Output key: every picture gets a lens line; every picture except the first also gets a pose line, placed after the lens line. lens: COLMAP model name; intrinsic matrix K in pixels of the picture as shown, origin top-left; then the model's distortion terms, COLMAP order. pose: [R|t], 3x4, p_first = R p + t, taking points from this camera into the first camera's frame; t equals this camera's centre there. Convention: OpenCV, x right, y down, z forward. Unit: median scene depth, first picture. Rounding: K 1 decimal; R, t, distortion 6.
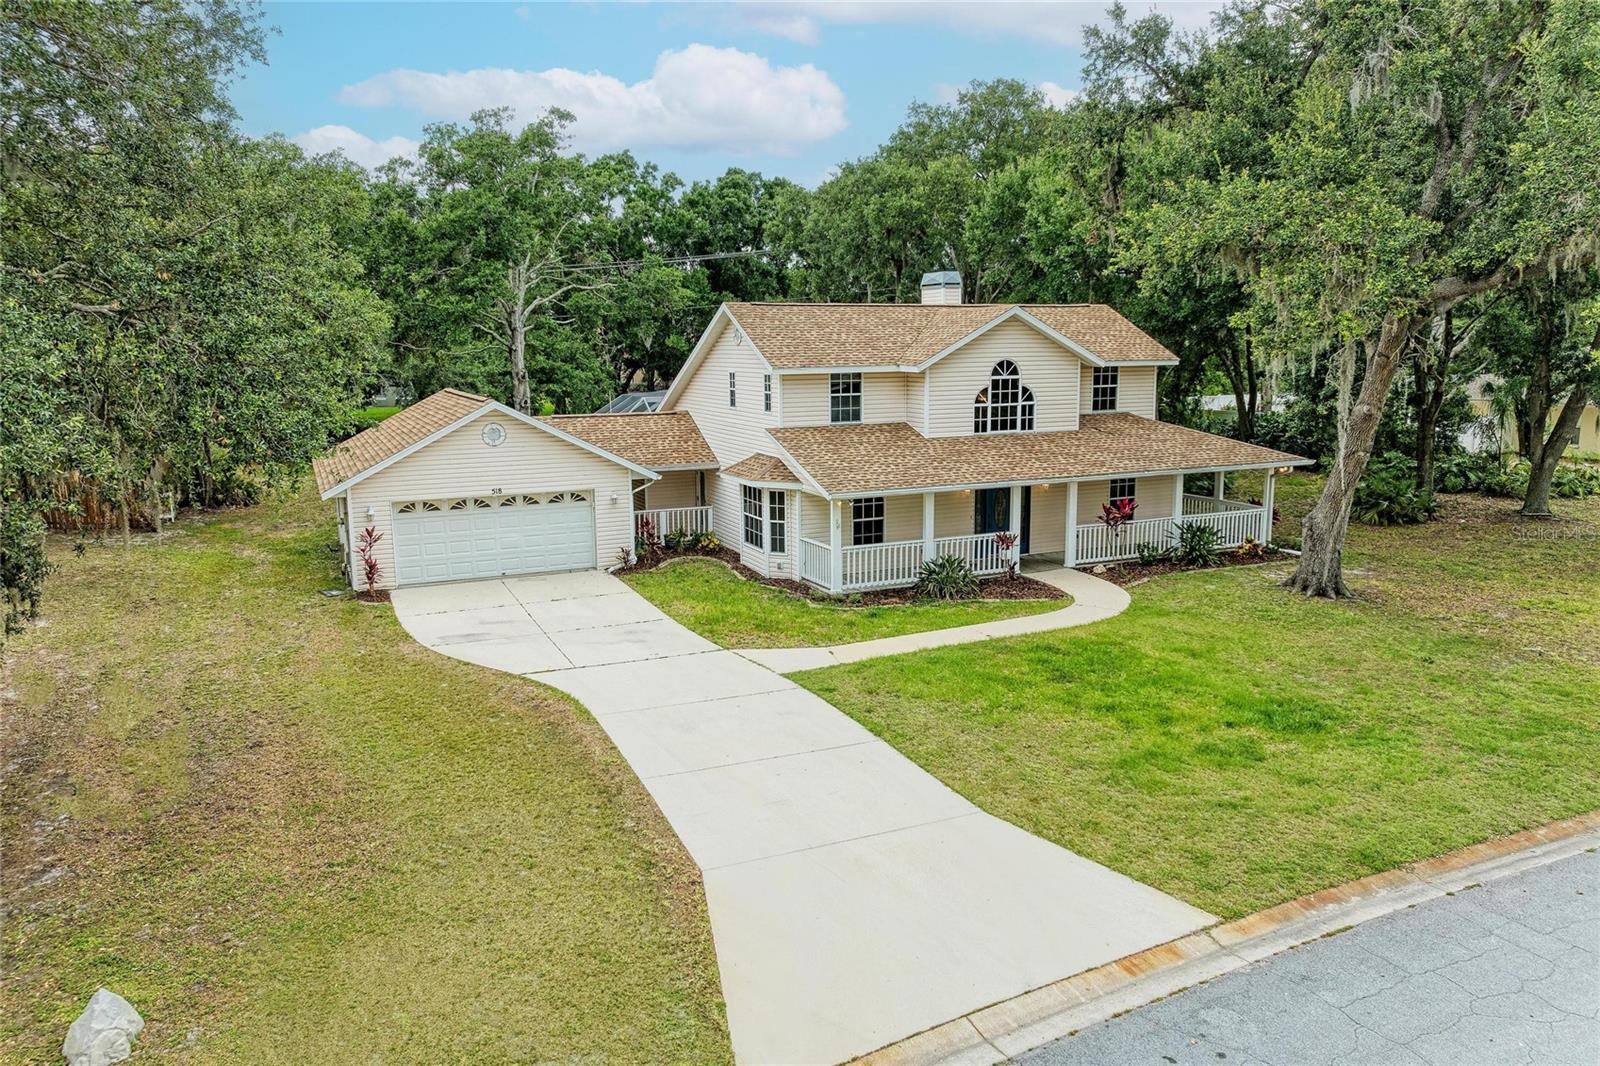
lens RADIAL K [[1123.1, 0, 797.1], [0, 1123.1, 530.4], [0, 0, 1]] dist [-0.007796, -0.003545]
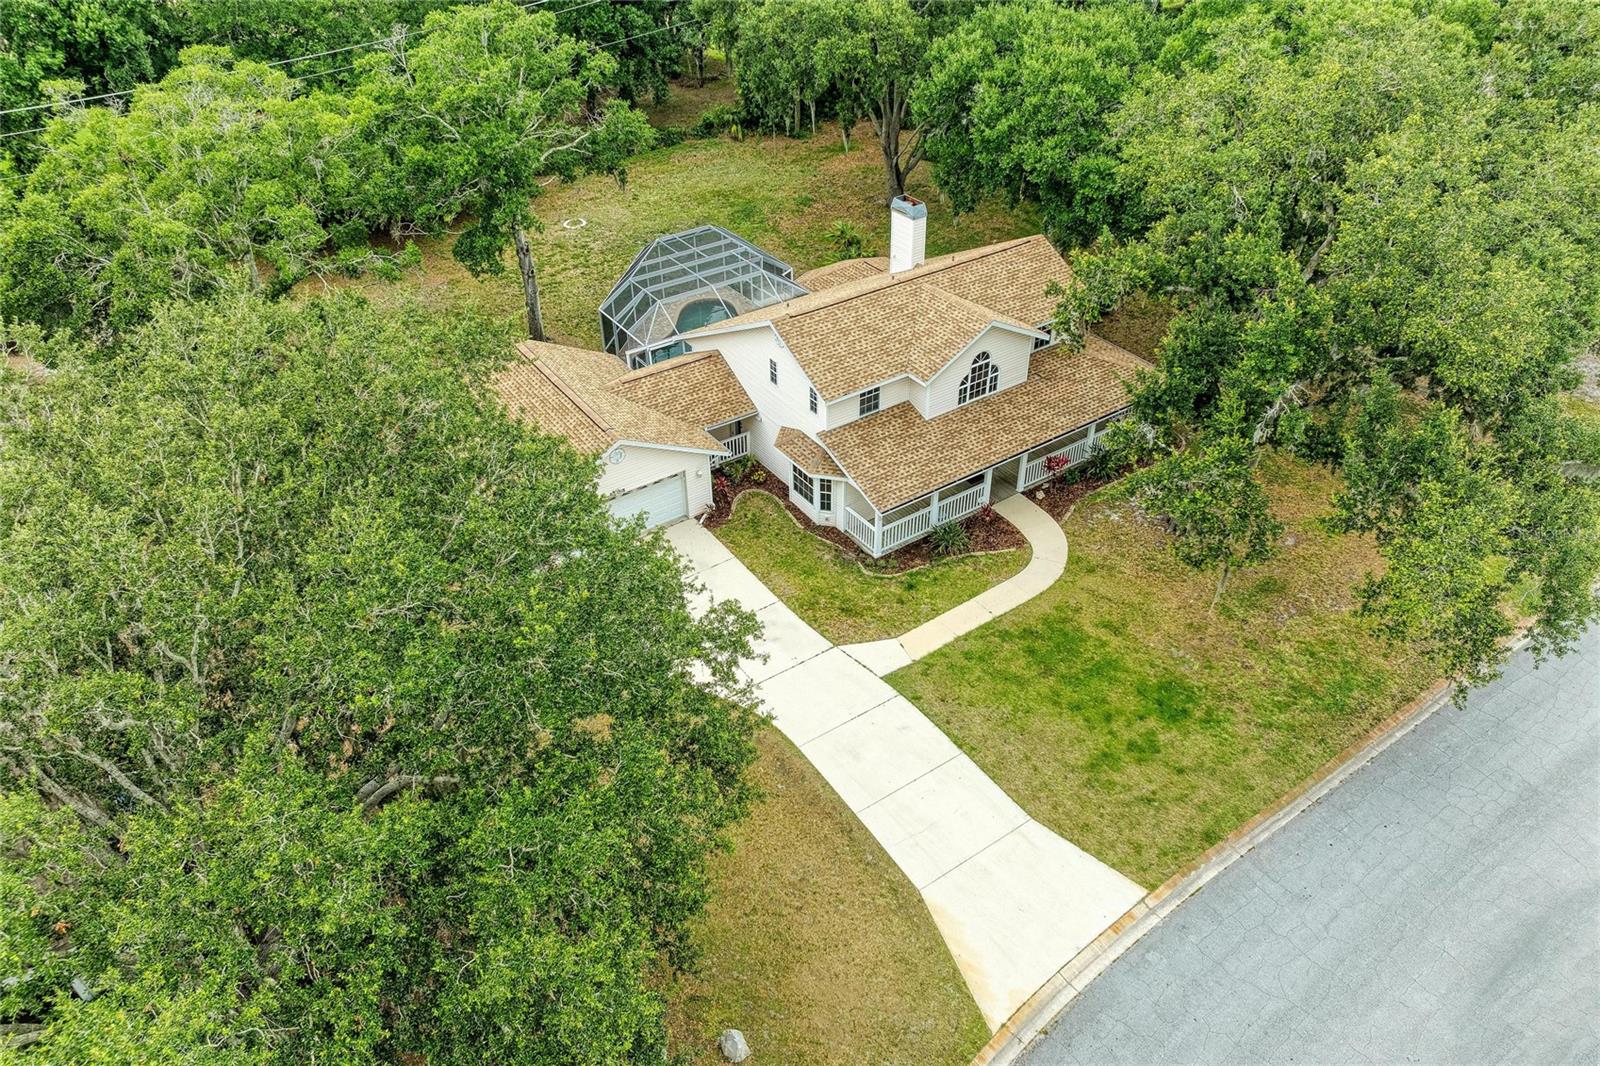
lens RADIAL K [[1123.1, 0, 795.5], [0, 1123.1, 537.6], [0, 0, 1]] dist [-0.007796, -0.003545]
pose [[0.984792, -0.108618, 0.135596, -0.246532], [0.033954, 0.885747, 0.462925, -0.597992], [-0.170385, -0.451282, 0.875965, -0.248192]]
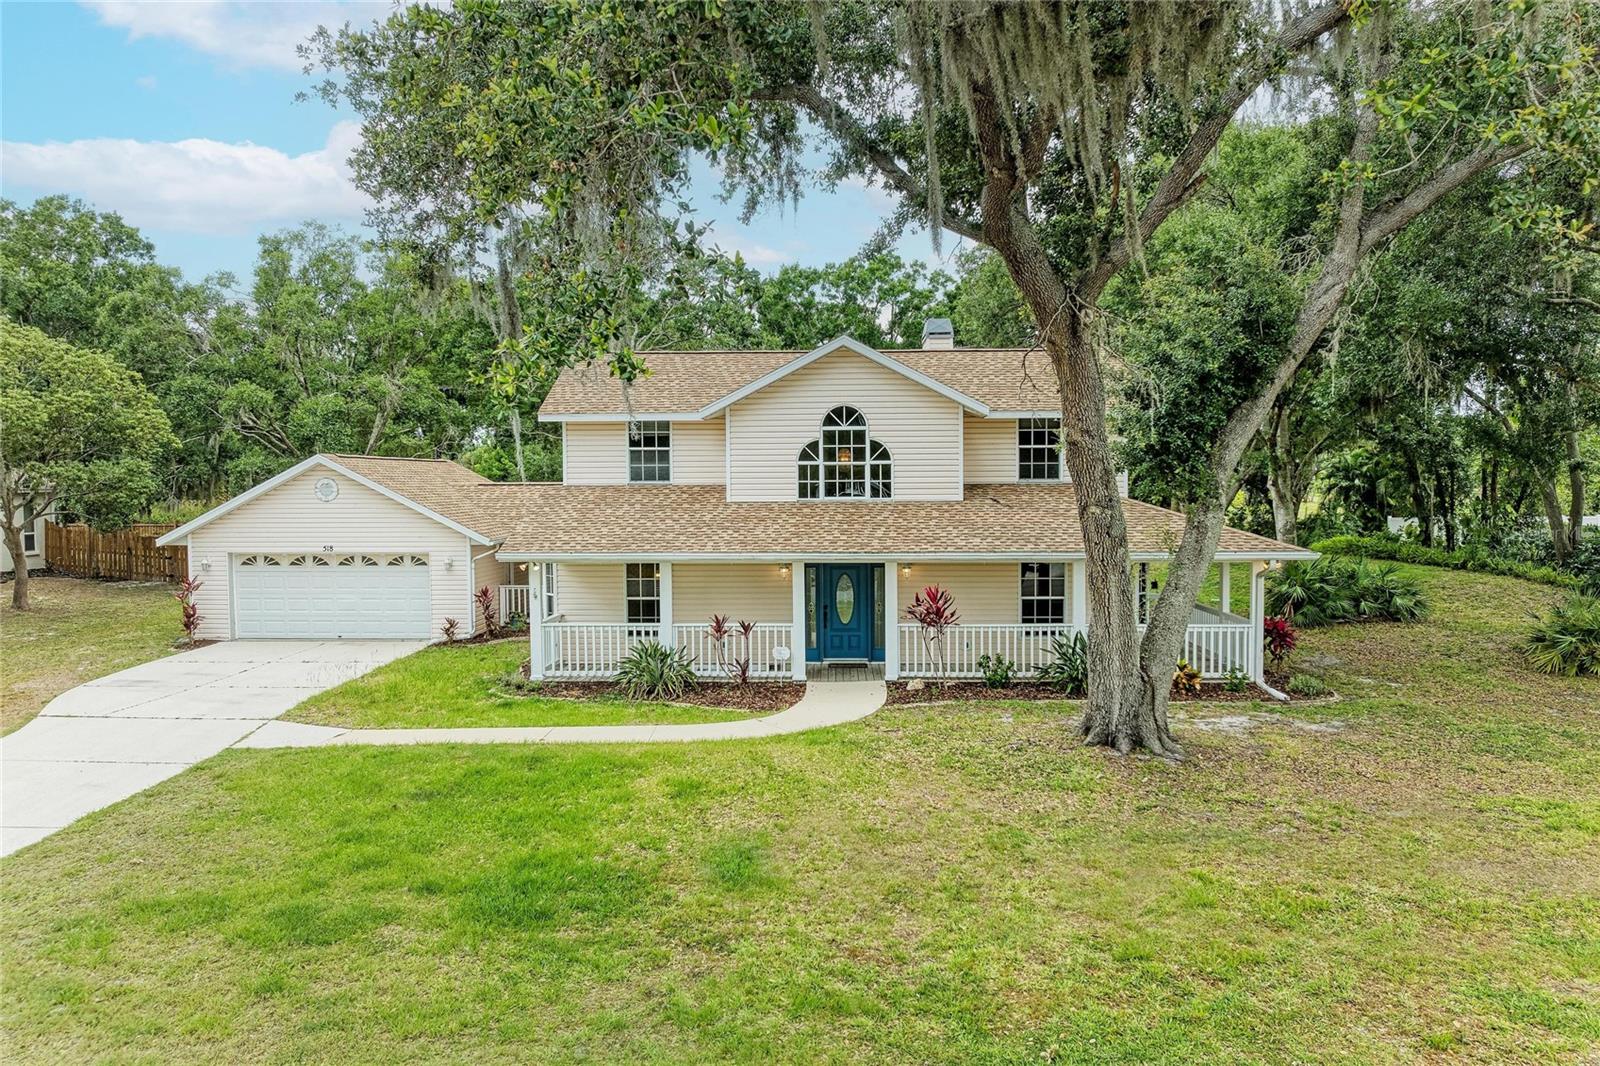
lens RADIAL K [[1123.1, 0, 803.3], [0, 1123.1, 527.7], [0, 0, 1]] dist [-0.007796, -0.003545]
pose [[0.898610, 0.026332, -0.437957, 0.512697], [-0.078850, 0.991637, -0.102165, 0.013466], [0.431604, 0.126340, 0.893172, 0.311248]]
